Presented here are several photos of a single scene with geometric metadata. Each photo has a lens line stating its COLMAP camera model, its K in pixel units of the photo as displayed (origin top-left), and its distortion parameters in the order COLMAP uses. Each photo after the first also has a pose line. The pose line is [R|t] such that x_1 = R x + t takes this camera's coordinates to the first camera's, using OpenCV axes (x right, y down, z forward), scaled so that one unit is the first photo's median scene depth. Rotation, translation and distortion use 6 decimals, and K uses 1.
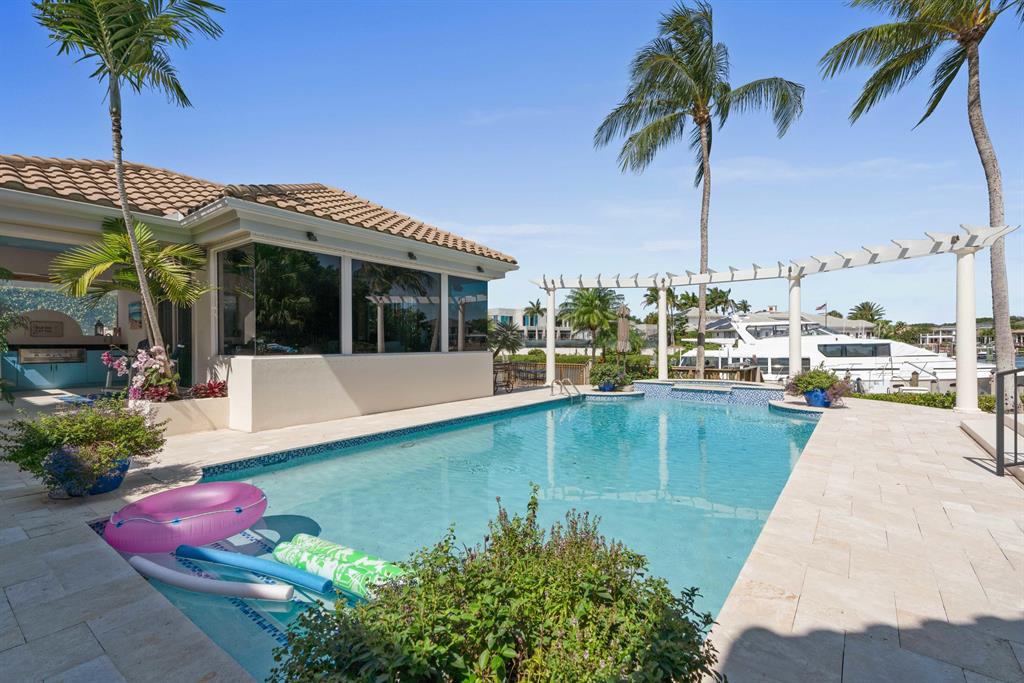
lens RADIAL K [[453.9, 0, 512.4], [0, 453.9, 345.1], [0, 0, 1]] dist [0.001672, -0.000093]
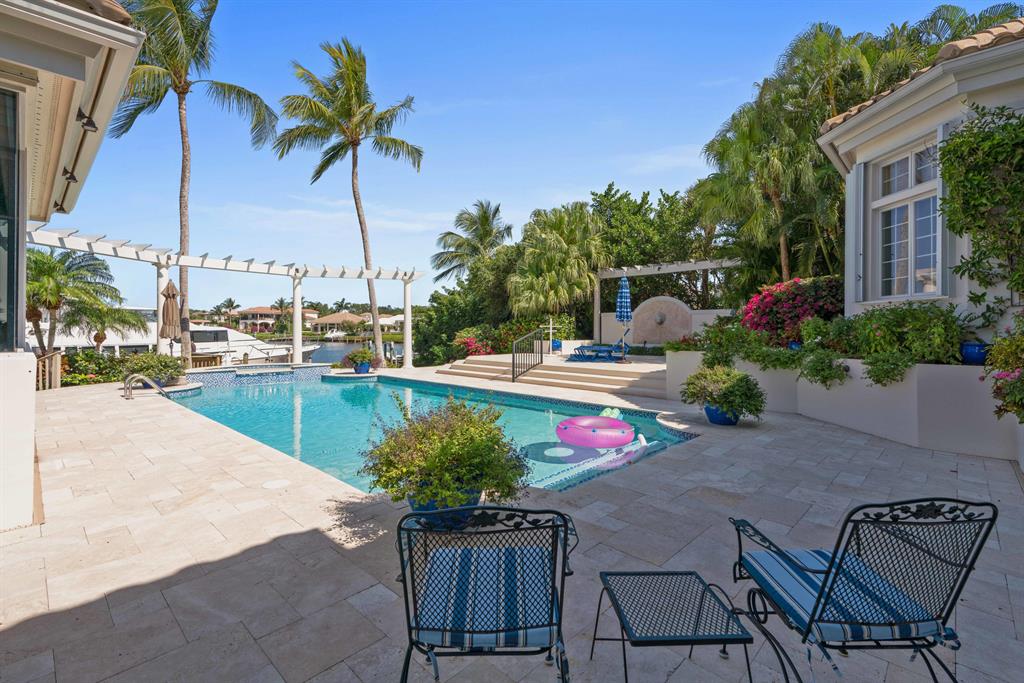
lens RADIAL K [[453.9, 0, 508.0], [0, 453.9, 335.3], [0, 0, 1]] dist [0.001672, -0.000093]
pose [[0.122499, -0.001090, 0.992468, -0.463694], [-0.006223, 0.999979, 0.001867, 0.003897], [-0.992449, -0.006405, 0.122490, 0.229891]]
